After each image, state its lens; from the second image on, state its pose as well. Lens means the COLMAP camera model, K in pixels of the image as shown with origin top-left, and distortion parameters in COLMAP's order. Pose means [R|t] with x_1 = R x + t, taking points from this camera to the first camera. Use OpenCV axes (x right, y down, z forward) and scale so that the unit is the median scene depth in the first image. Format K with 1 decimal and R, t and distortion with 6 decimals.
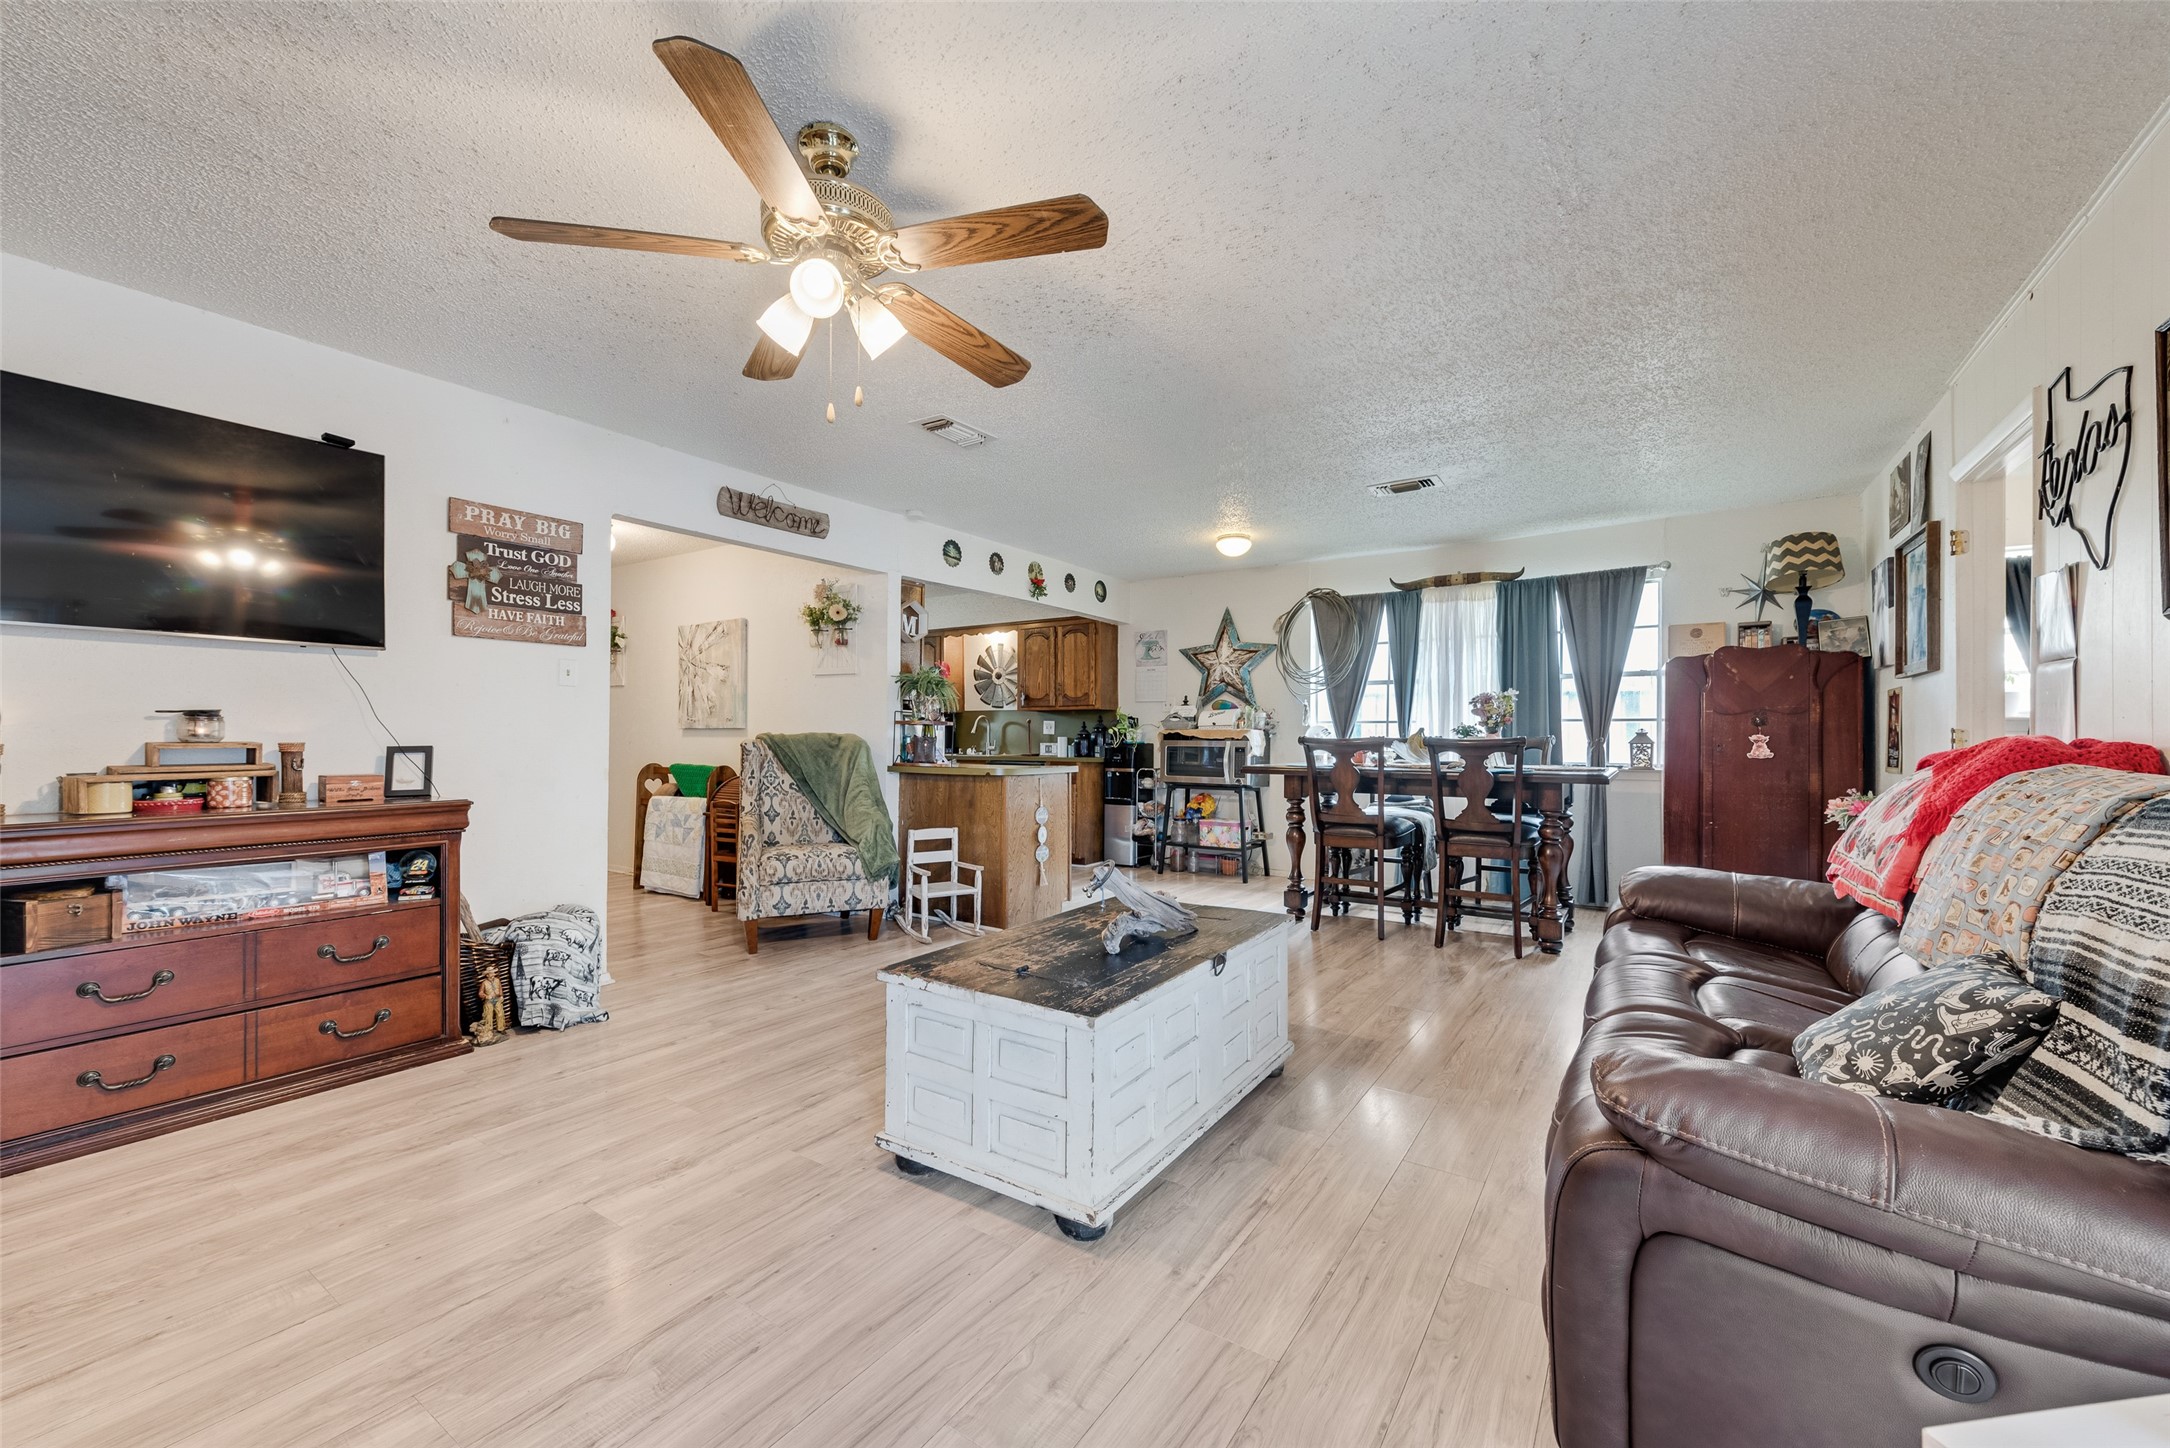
lens RADIAL K [[849.3, 0, 1081.8], [0, 849.3, 733.0], [0, 0, 1]] dist [0.015763, -0.004785]
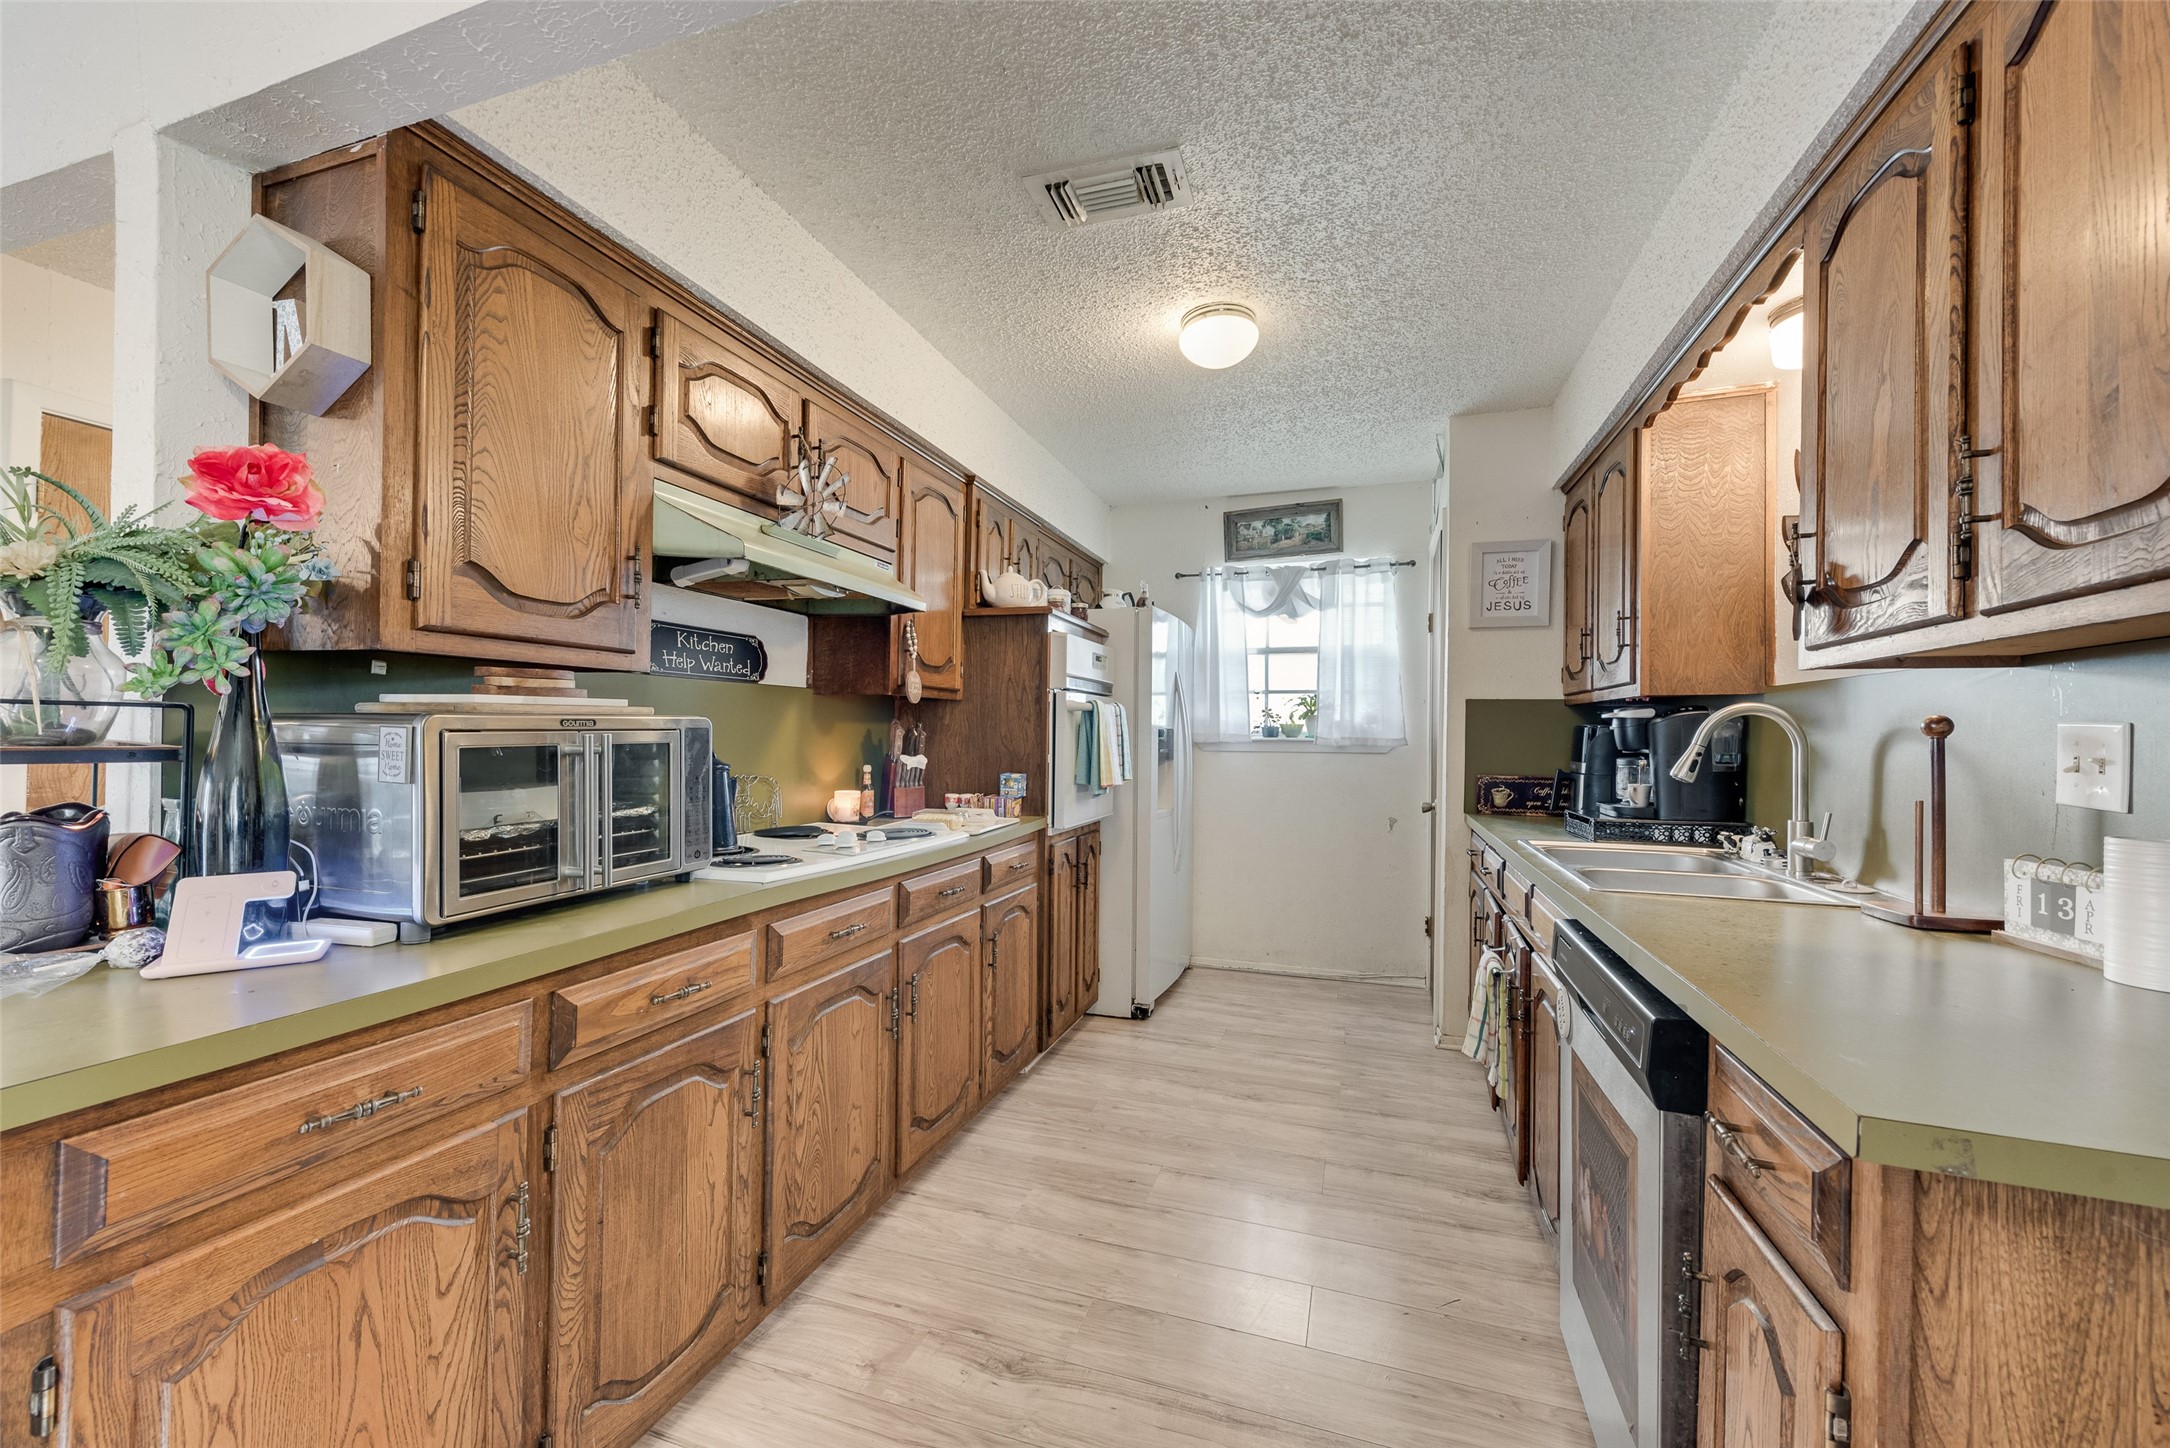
lens RADIAL K [[849.3, 0, 1095.4], [0, 849.3, 730.8], [0, 0, 1]] dist [0.015763, -0.004785]
pose [[0.277789, -0.003451, -0.960636, 0.092260], [-0.005288, 0.999973, -0.005121, -0.016419], [0.960628, 0.006502, 0.277763, 1.189778]]
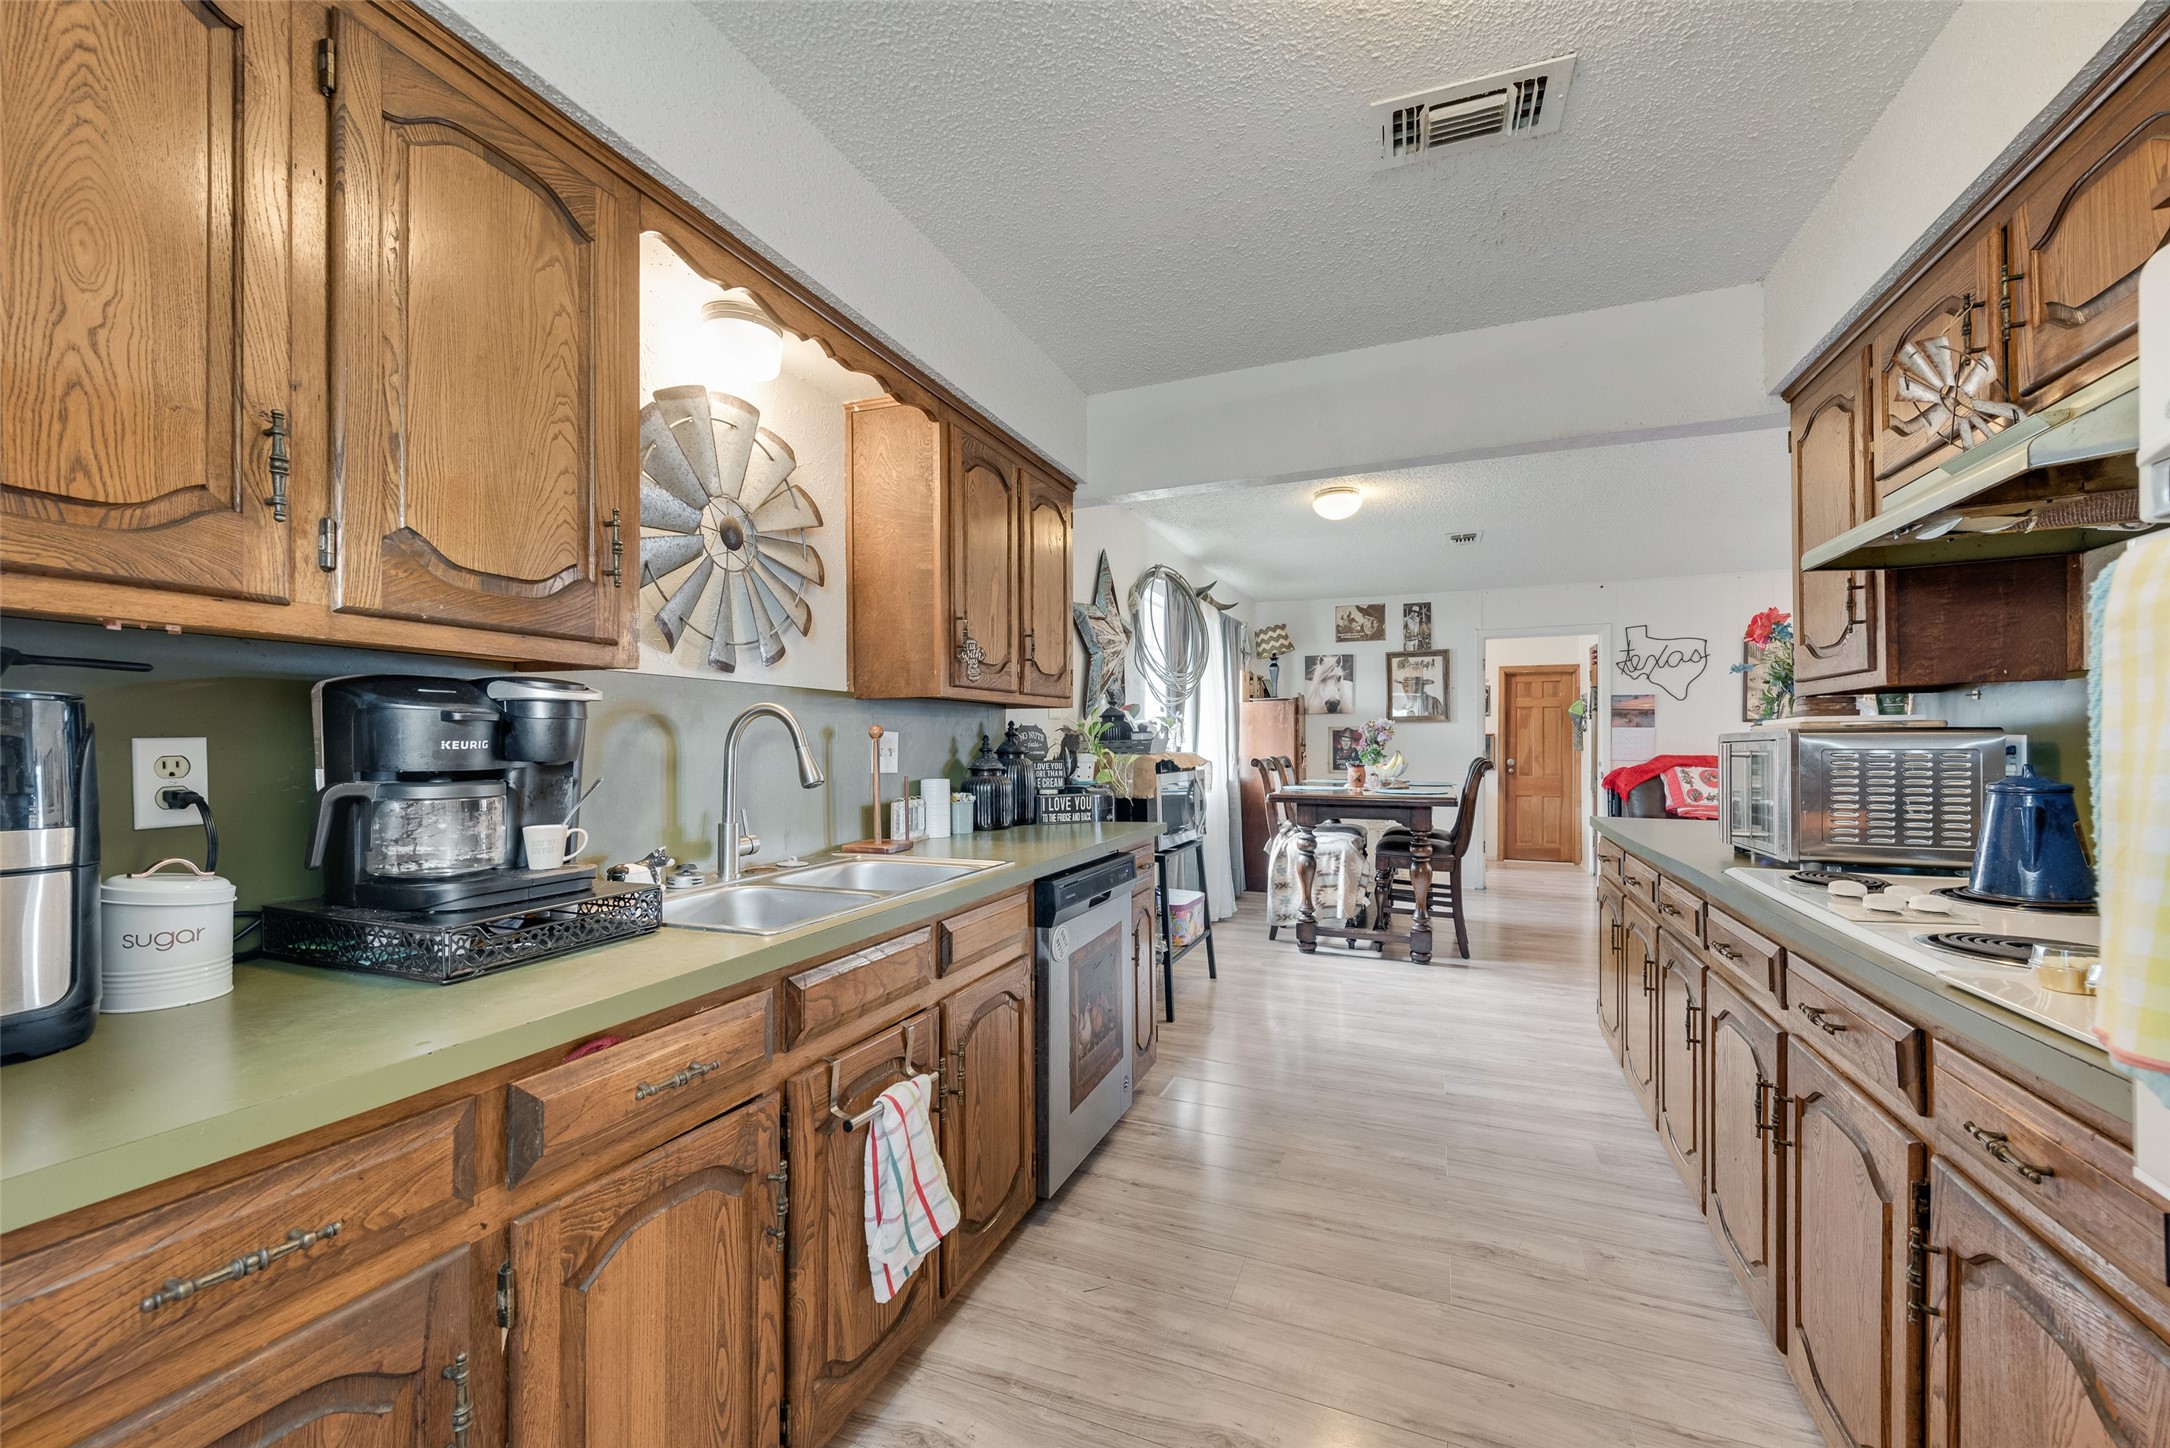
lens RADIAL K [[849.3, 0, 1088.5], [0, 849.3, 741.0], [0, 0, 1]] dist [0.015763, -0.004785]
pose [[-0.209114, -0.001700, 0.977890, -0.545896], [-0.002790, 0.999995, 0.001141, -0.017265], [-0.977887, -0.002490, -0.209117, 1.502395]]
